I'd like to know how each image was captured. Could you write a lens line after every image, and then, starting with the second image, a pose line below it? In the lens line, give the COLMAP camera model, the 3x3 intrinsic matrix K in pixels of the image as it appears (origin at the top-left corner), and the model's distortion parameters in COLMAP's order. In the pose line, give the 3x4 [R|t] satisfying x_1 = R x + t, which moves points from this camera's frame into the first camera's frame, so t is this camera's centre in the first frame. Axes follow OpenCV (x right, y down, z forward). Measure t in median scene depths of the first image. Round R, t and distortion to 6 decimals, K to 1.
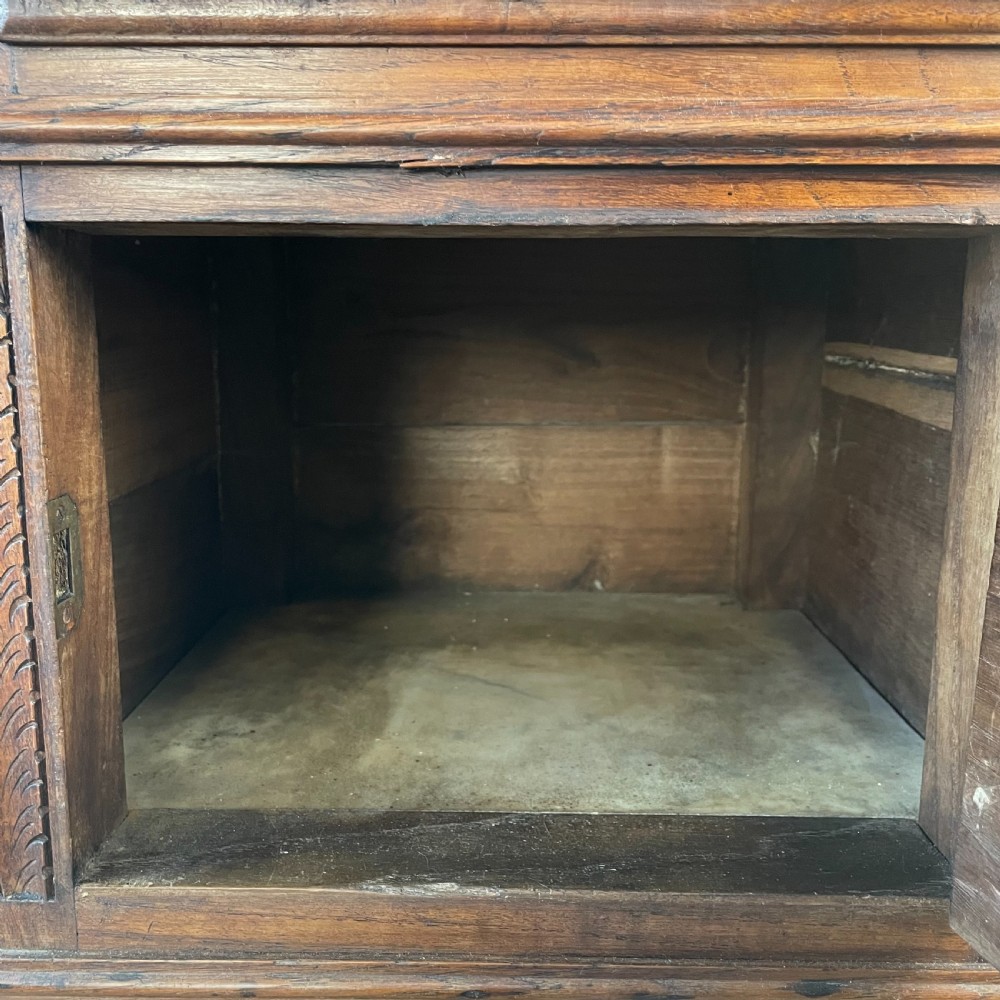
lens RADIAL K [[1030.3, 0, 500.0], [0, 1030.3, 500.0], [0, 0, 1]] dist [0.087022, -0.123739]
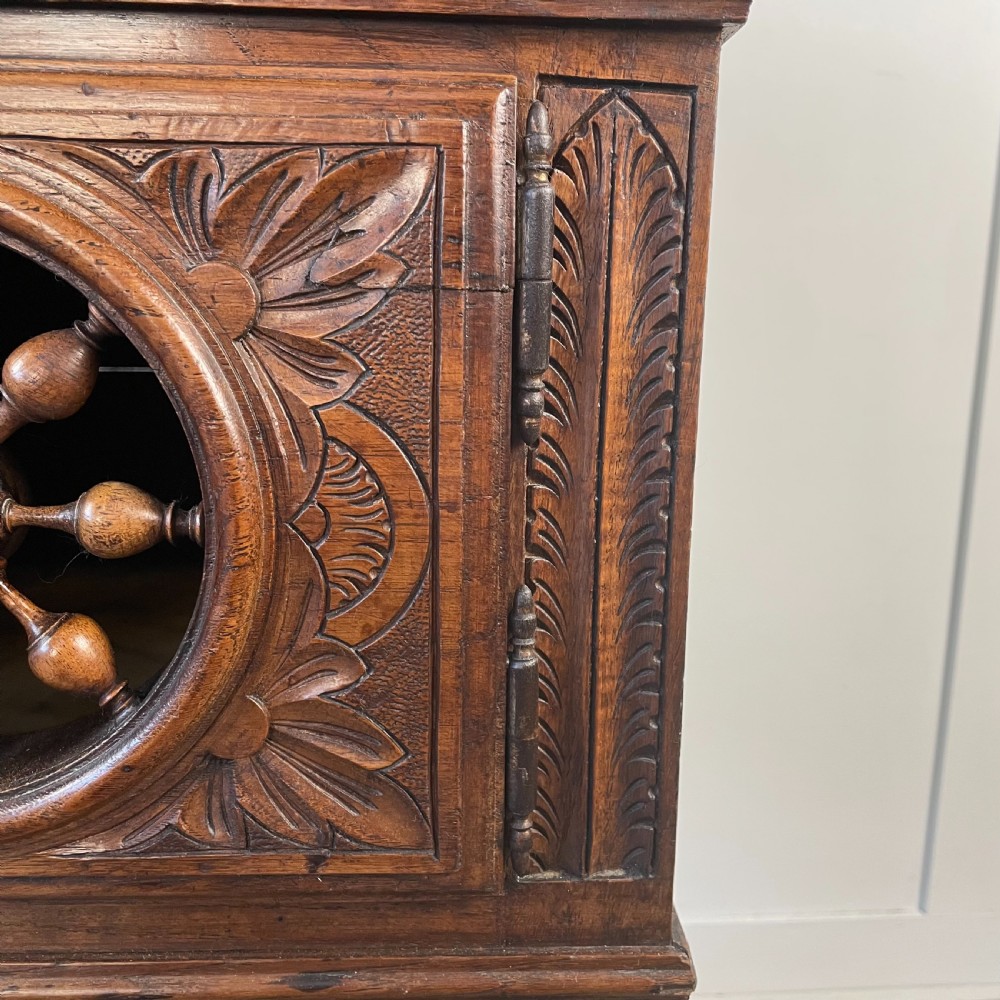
lens RADIAL K [[1030.3, 0, 500.0], [0, 1030.3, 500.0], [0, 0, 1]] dist [0.087022, -0.123739]
pose [[0.998491, -0.000255, 0.054919, 0.468913], [-0.000444, 0.999919, 0.012714, 0.062536], [-0.054917, -0.012720, 0.998410, 0.145343]]
